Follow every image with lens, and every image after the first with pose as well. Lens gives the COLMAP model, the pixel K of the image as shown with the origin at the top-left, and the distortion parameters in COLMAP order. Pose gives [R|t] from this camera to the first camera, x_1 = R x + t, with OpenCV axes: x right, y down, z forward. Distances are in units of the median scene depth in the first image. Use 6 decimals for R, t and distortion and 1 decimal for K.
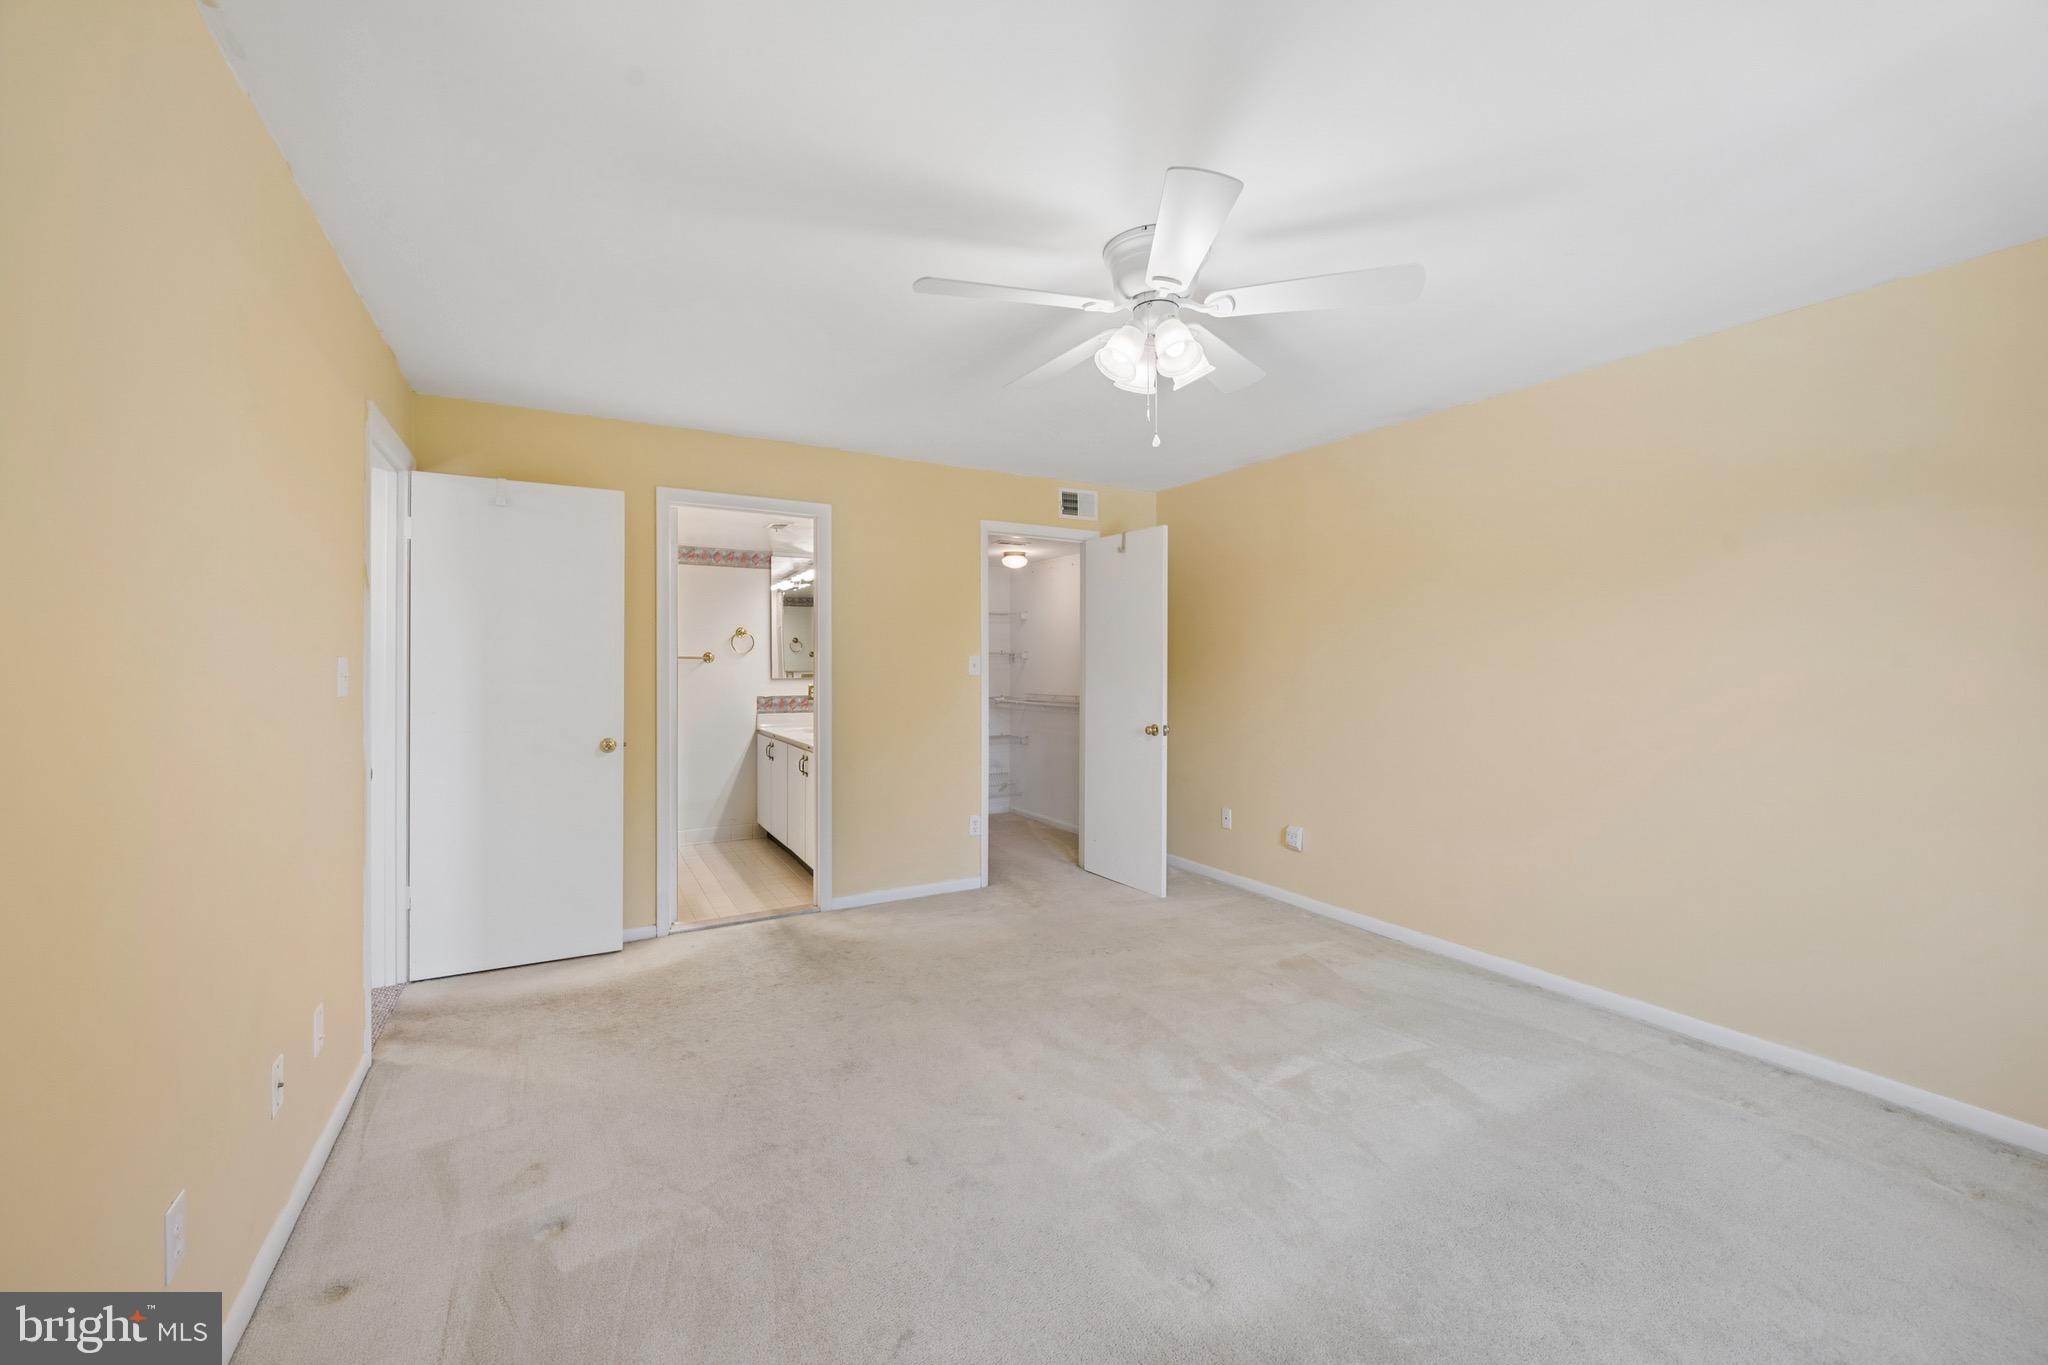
lens RADIAL K [[812.3, 0, 1021.0], [0, 812.3, 656.3], [0, 0, 1]] dist [0.000740, -0.000044]
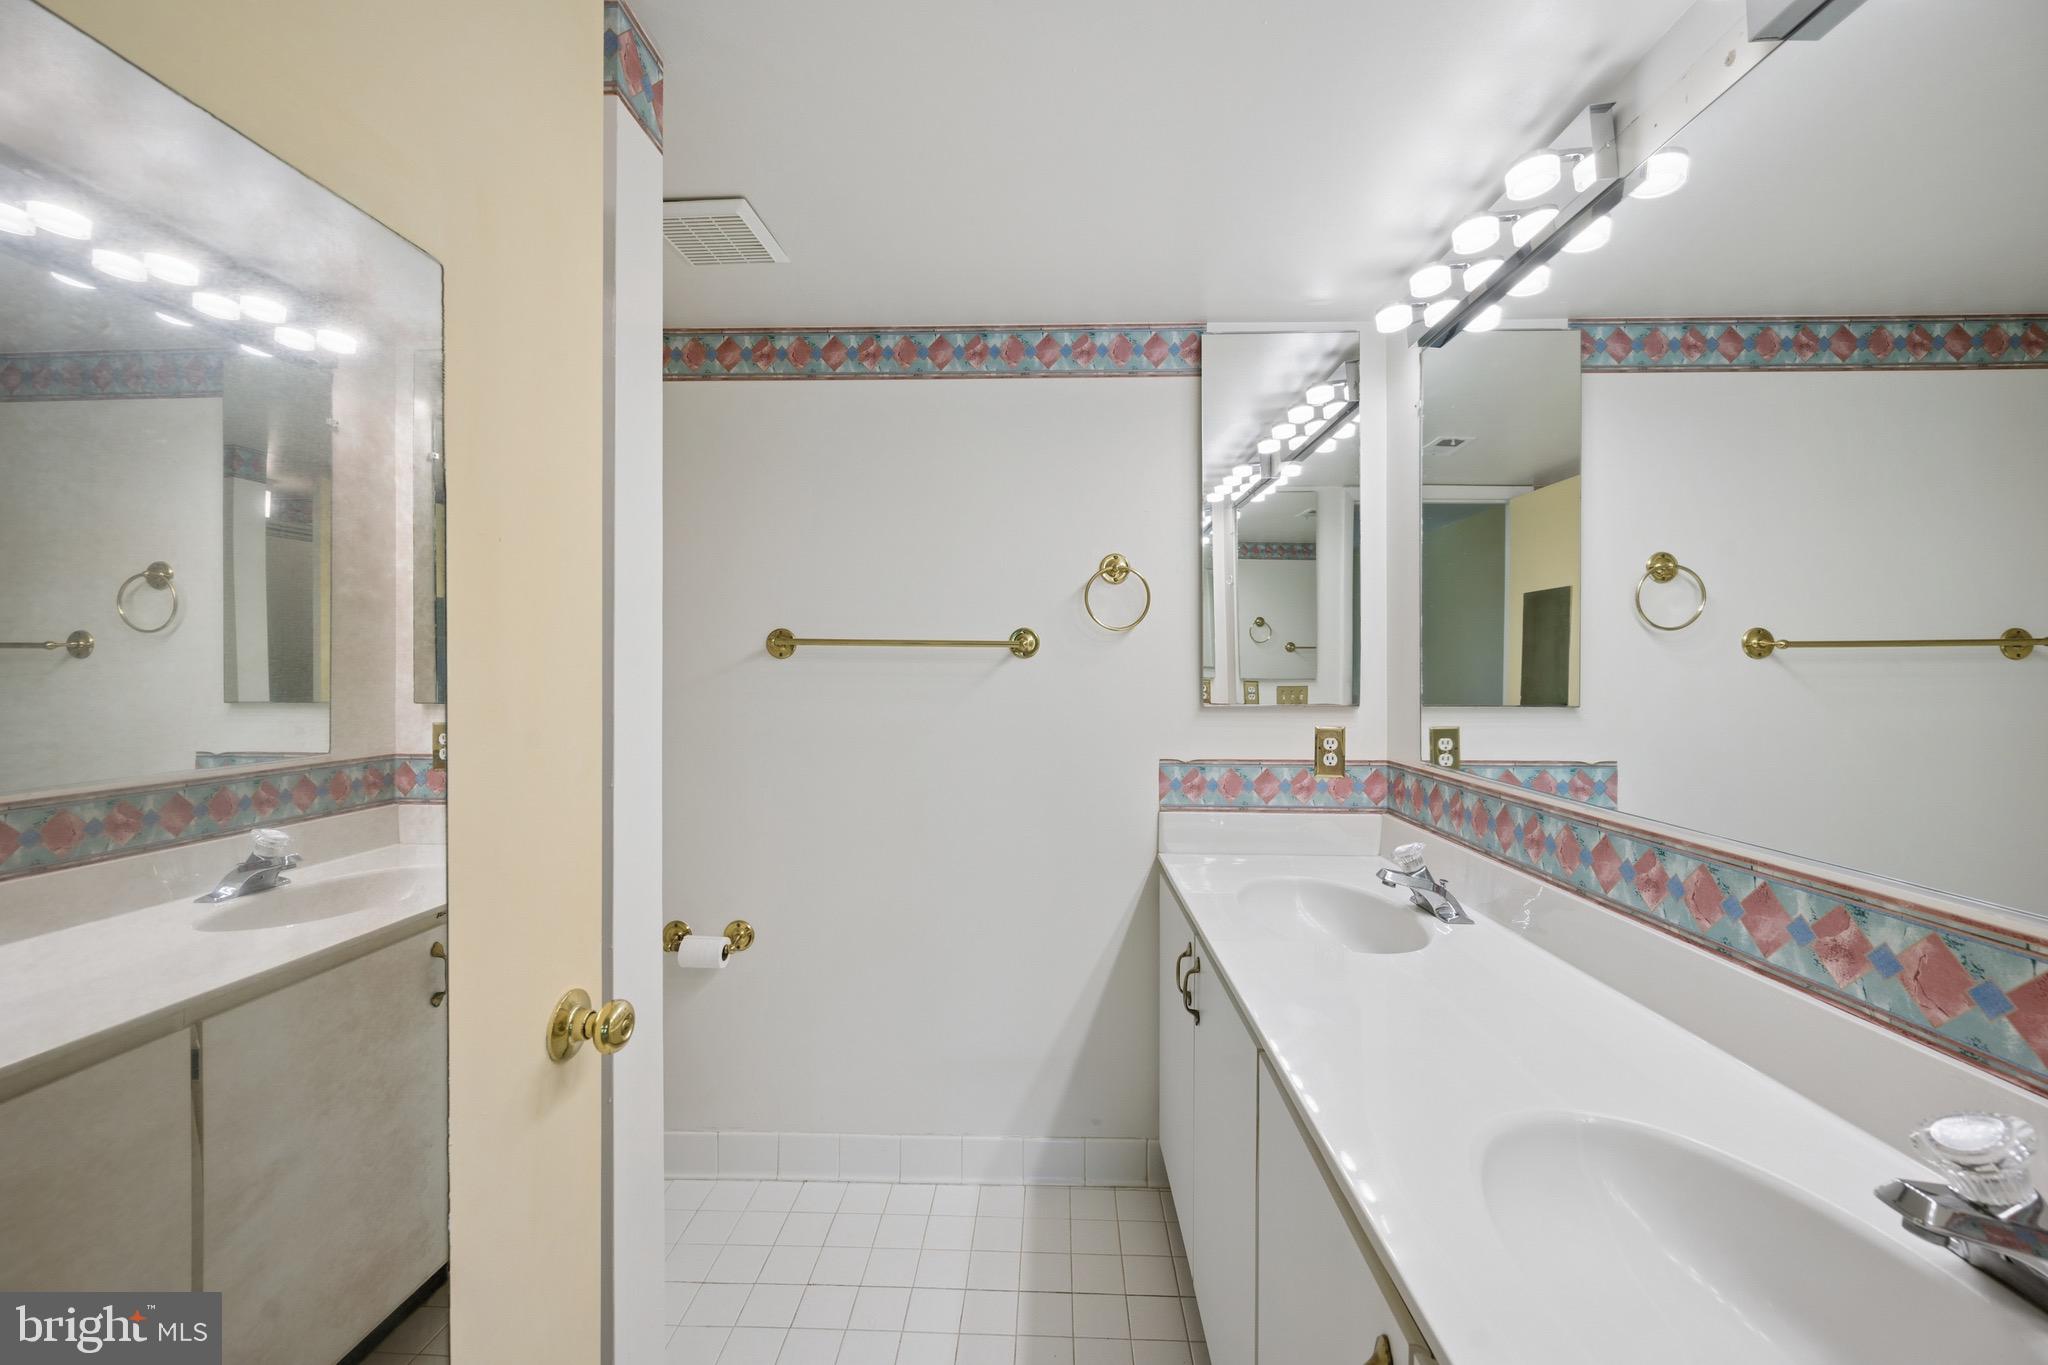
lens RADIAL K [[802.7, 0, 1029.8], [0, 802.7, 671.6], [0, 0, 1]] dist [-0.001763, -0.000235]
pose [[0.863702, -0.001152, -0.504001, -0.204632], [-0.001855, 0.999983, -0.005464, 0.015315], [0.503999, 0.005655, 0.863686, 0.687367]]
